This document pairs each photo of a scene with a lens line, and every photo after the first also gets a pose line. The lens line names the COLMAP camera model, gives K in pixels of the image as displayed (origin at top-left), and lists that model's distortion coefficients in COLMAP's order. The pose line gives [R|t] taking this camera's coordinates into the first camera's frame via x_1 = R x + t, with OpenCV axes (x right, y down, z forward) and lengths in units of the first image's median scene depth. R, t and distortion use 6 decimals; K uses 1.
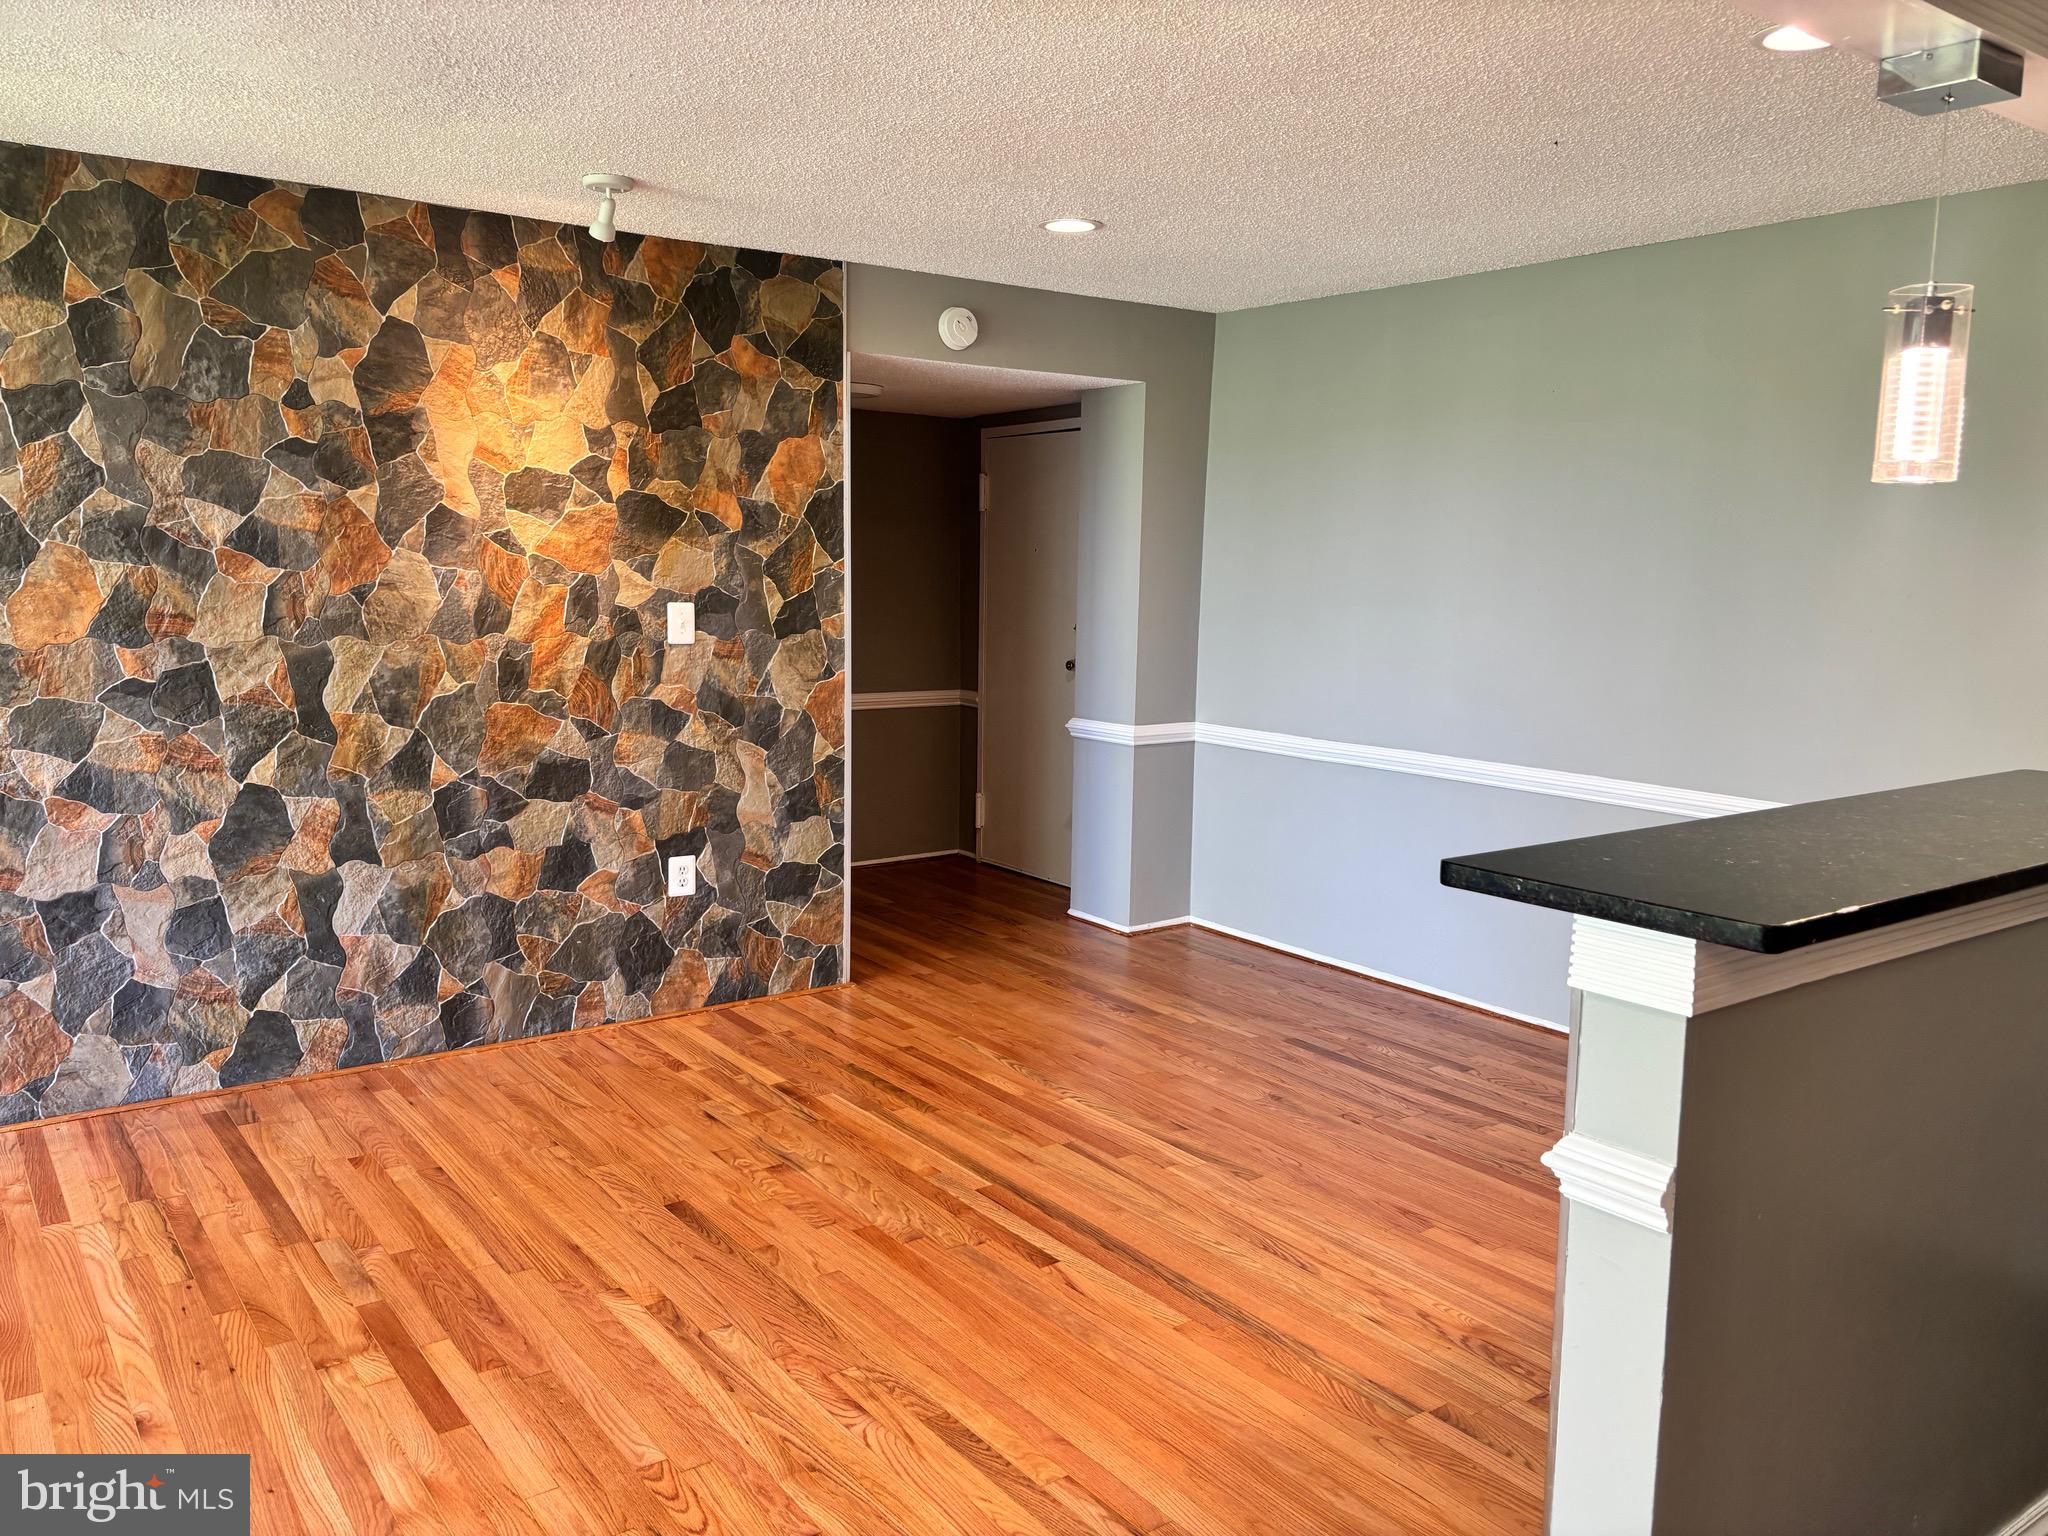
lens RADIAL K [[1550.2, 0, 1026.2], [0, 1550.2, 762.7], [0, 0, 1]] dist [0.048661, -0.054140]
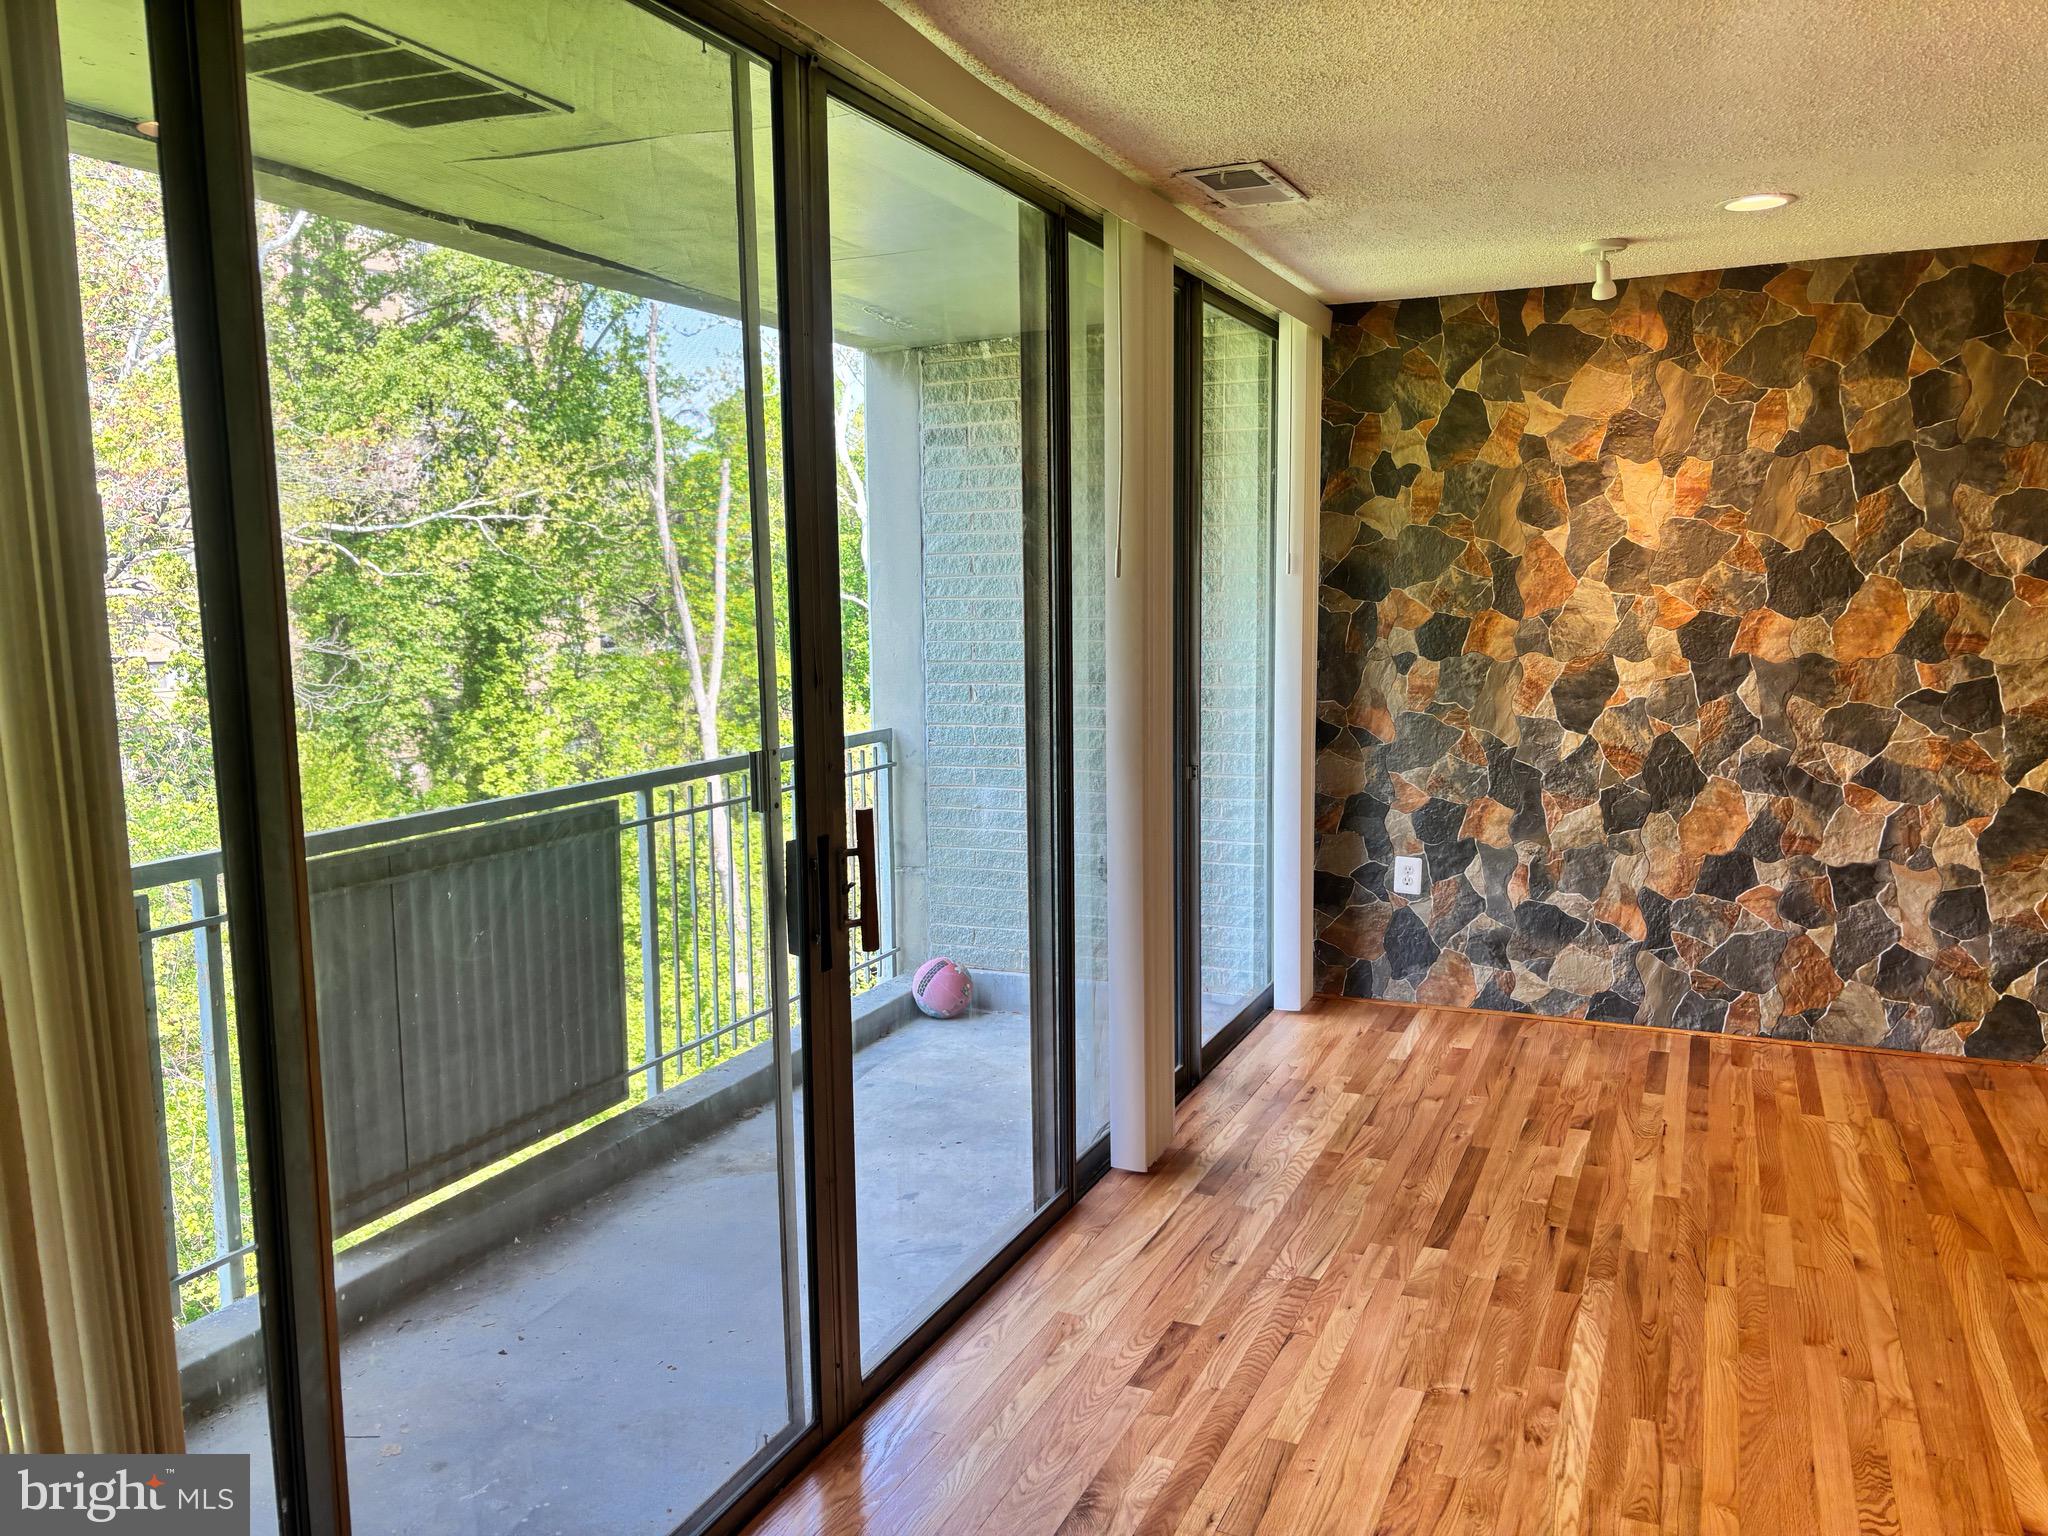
lens RADIAL K [[1550.2, 0, 1012.9], [0, 1550.2, 775.6], [0, 0, 1]] dist [0.048661, -0.054140]
pose [[0.489542, 0.082311, -0.868086, 0.119448], [-0.092464, 0.994822, 0.042184, 0.024675], [0.867064, 0.059616, 0.494618, -0.173435]]
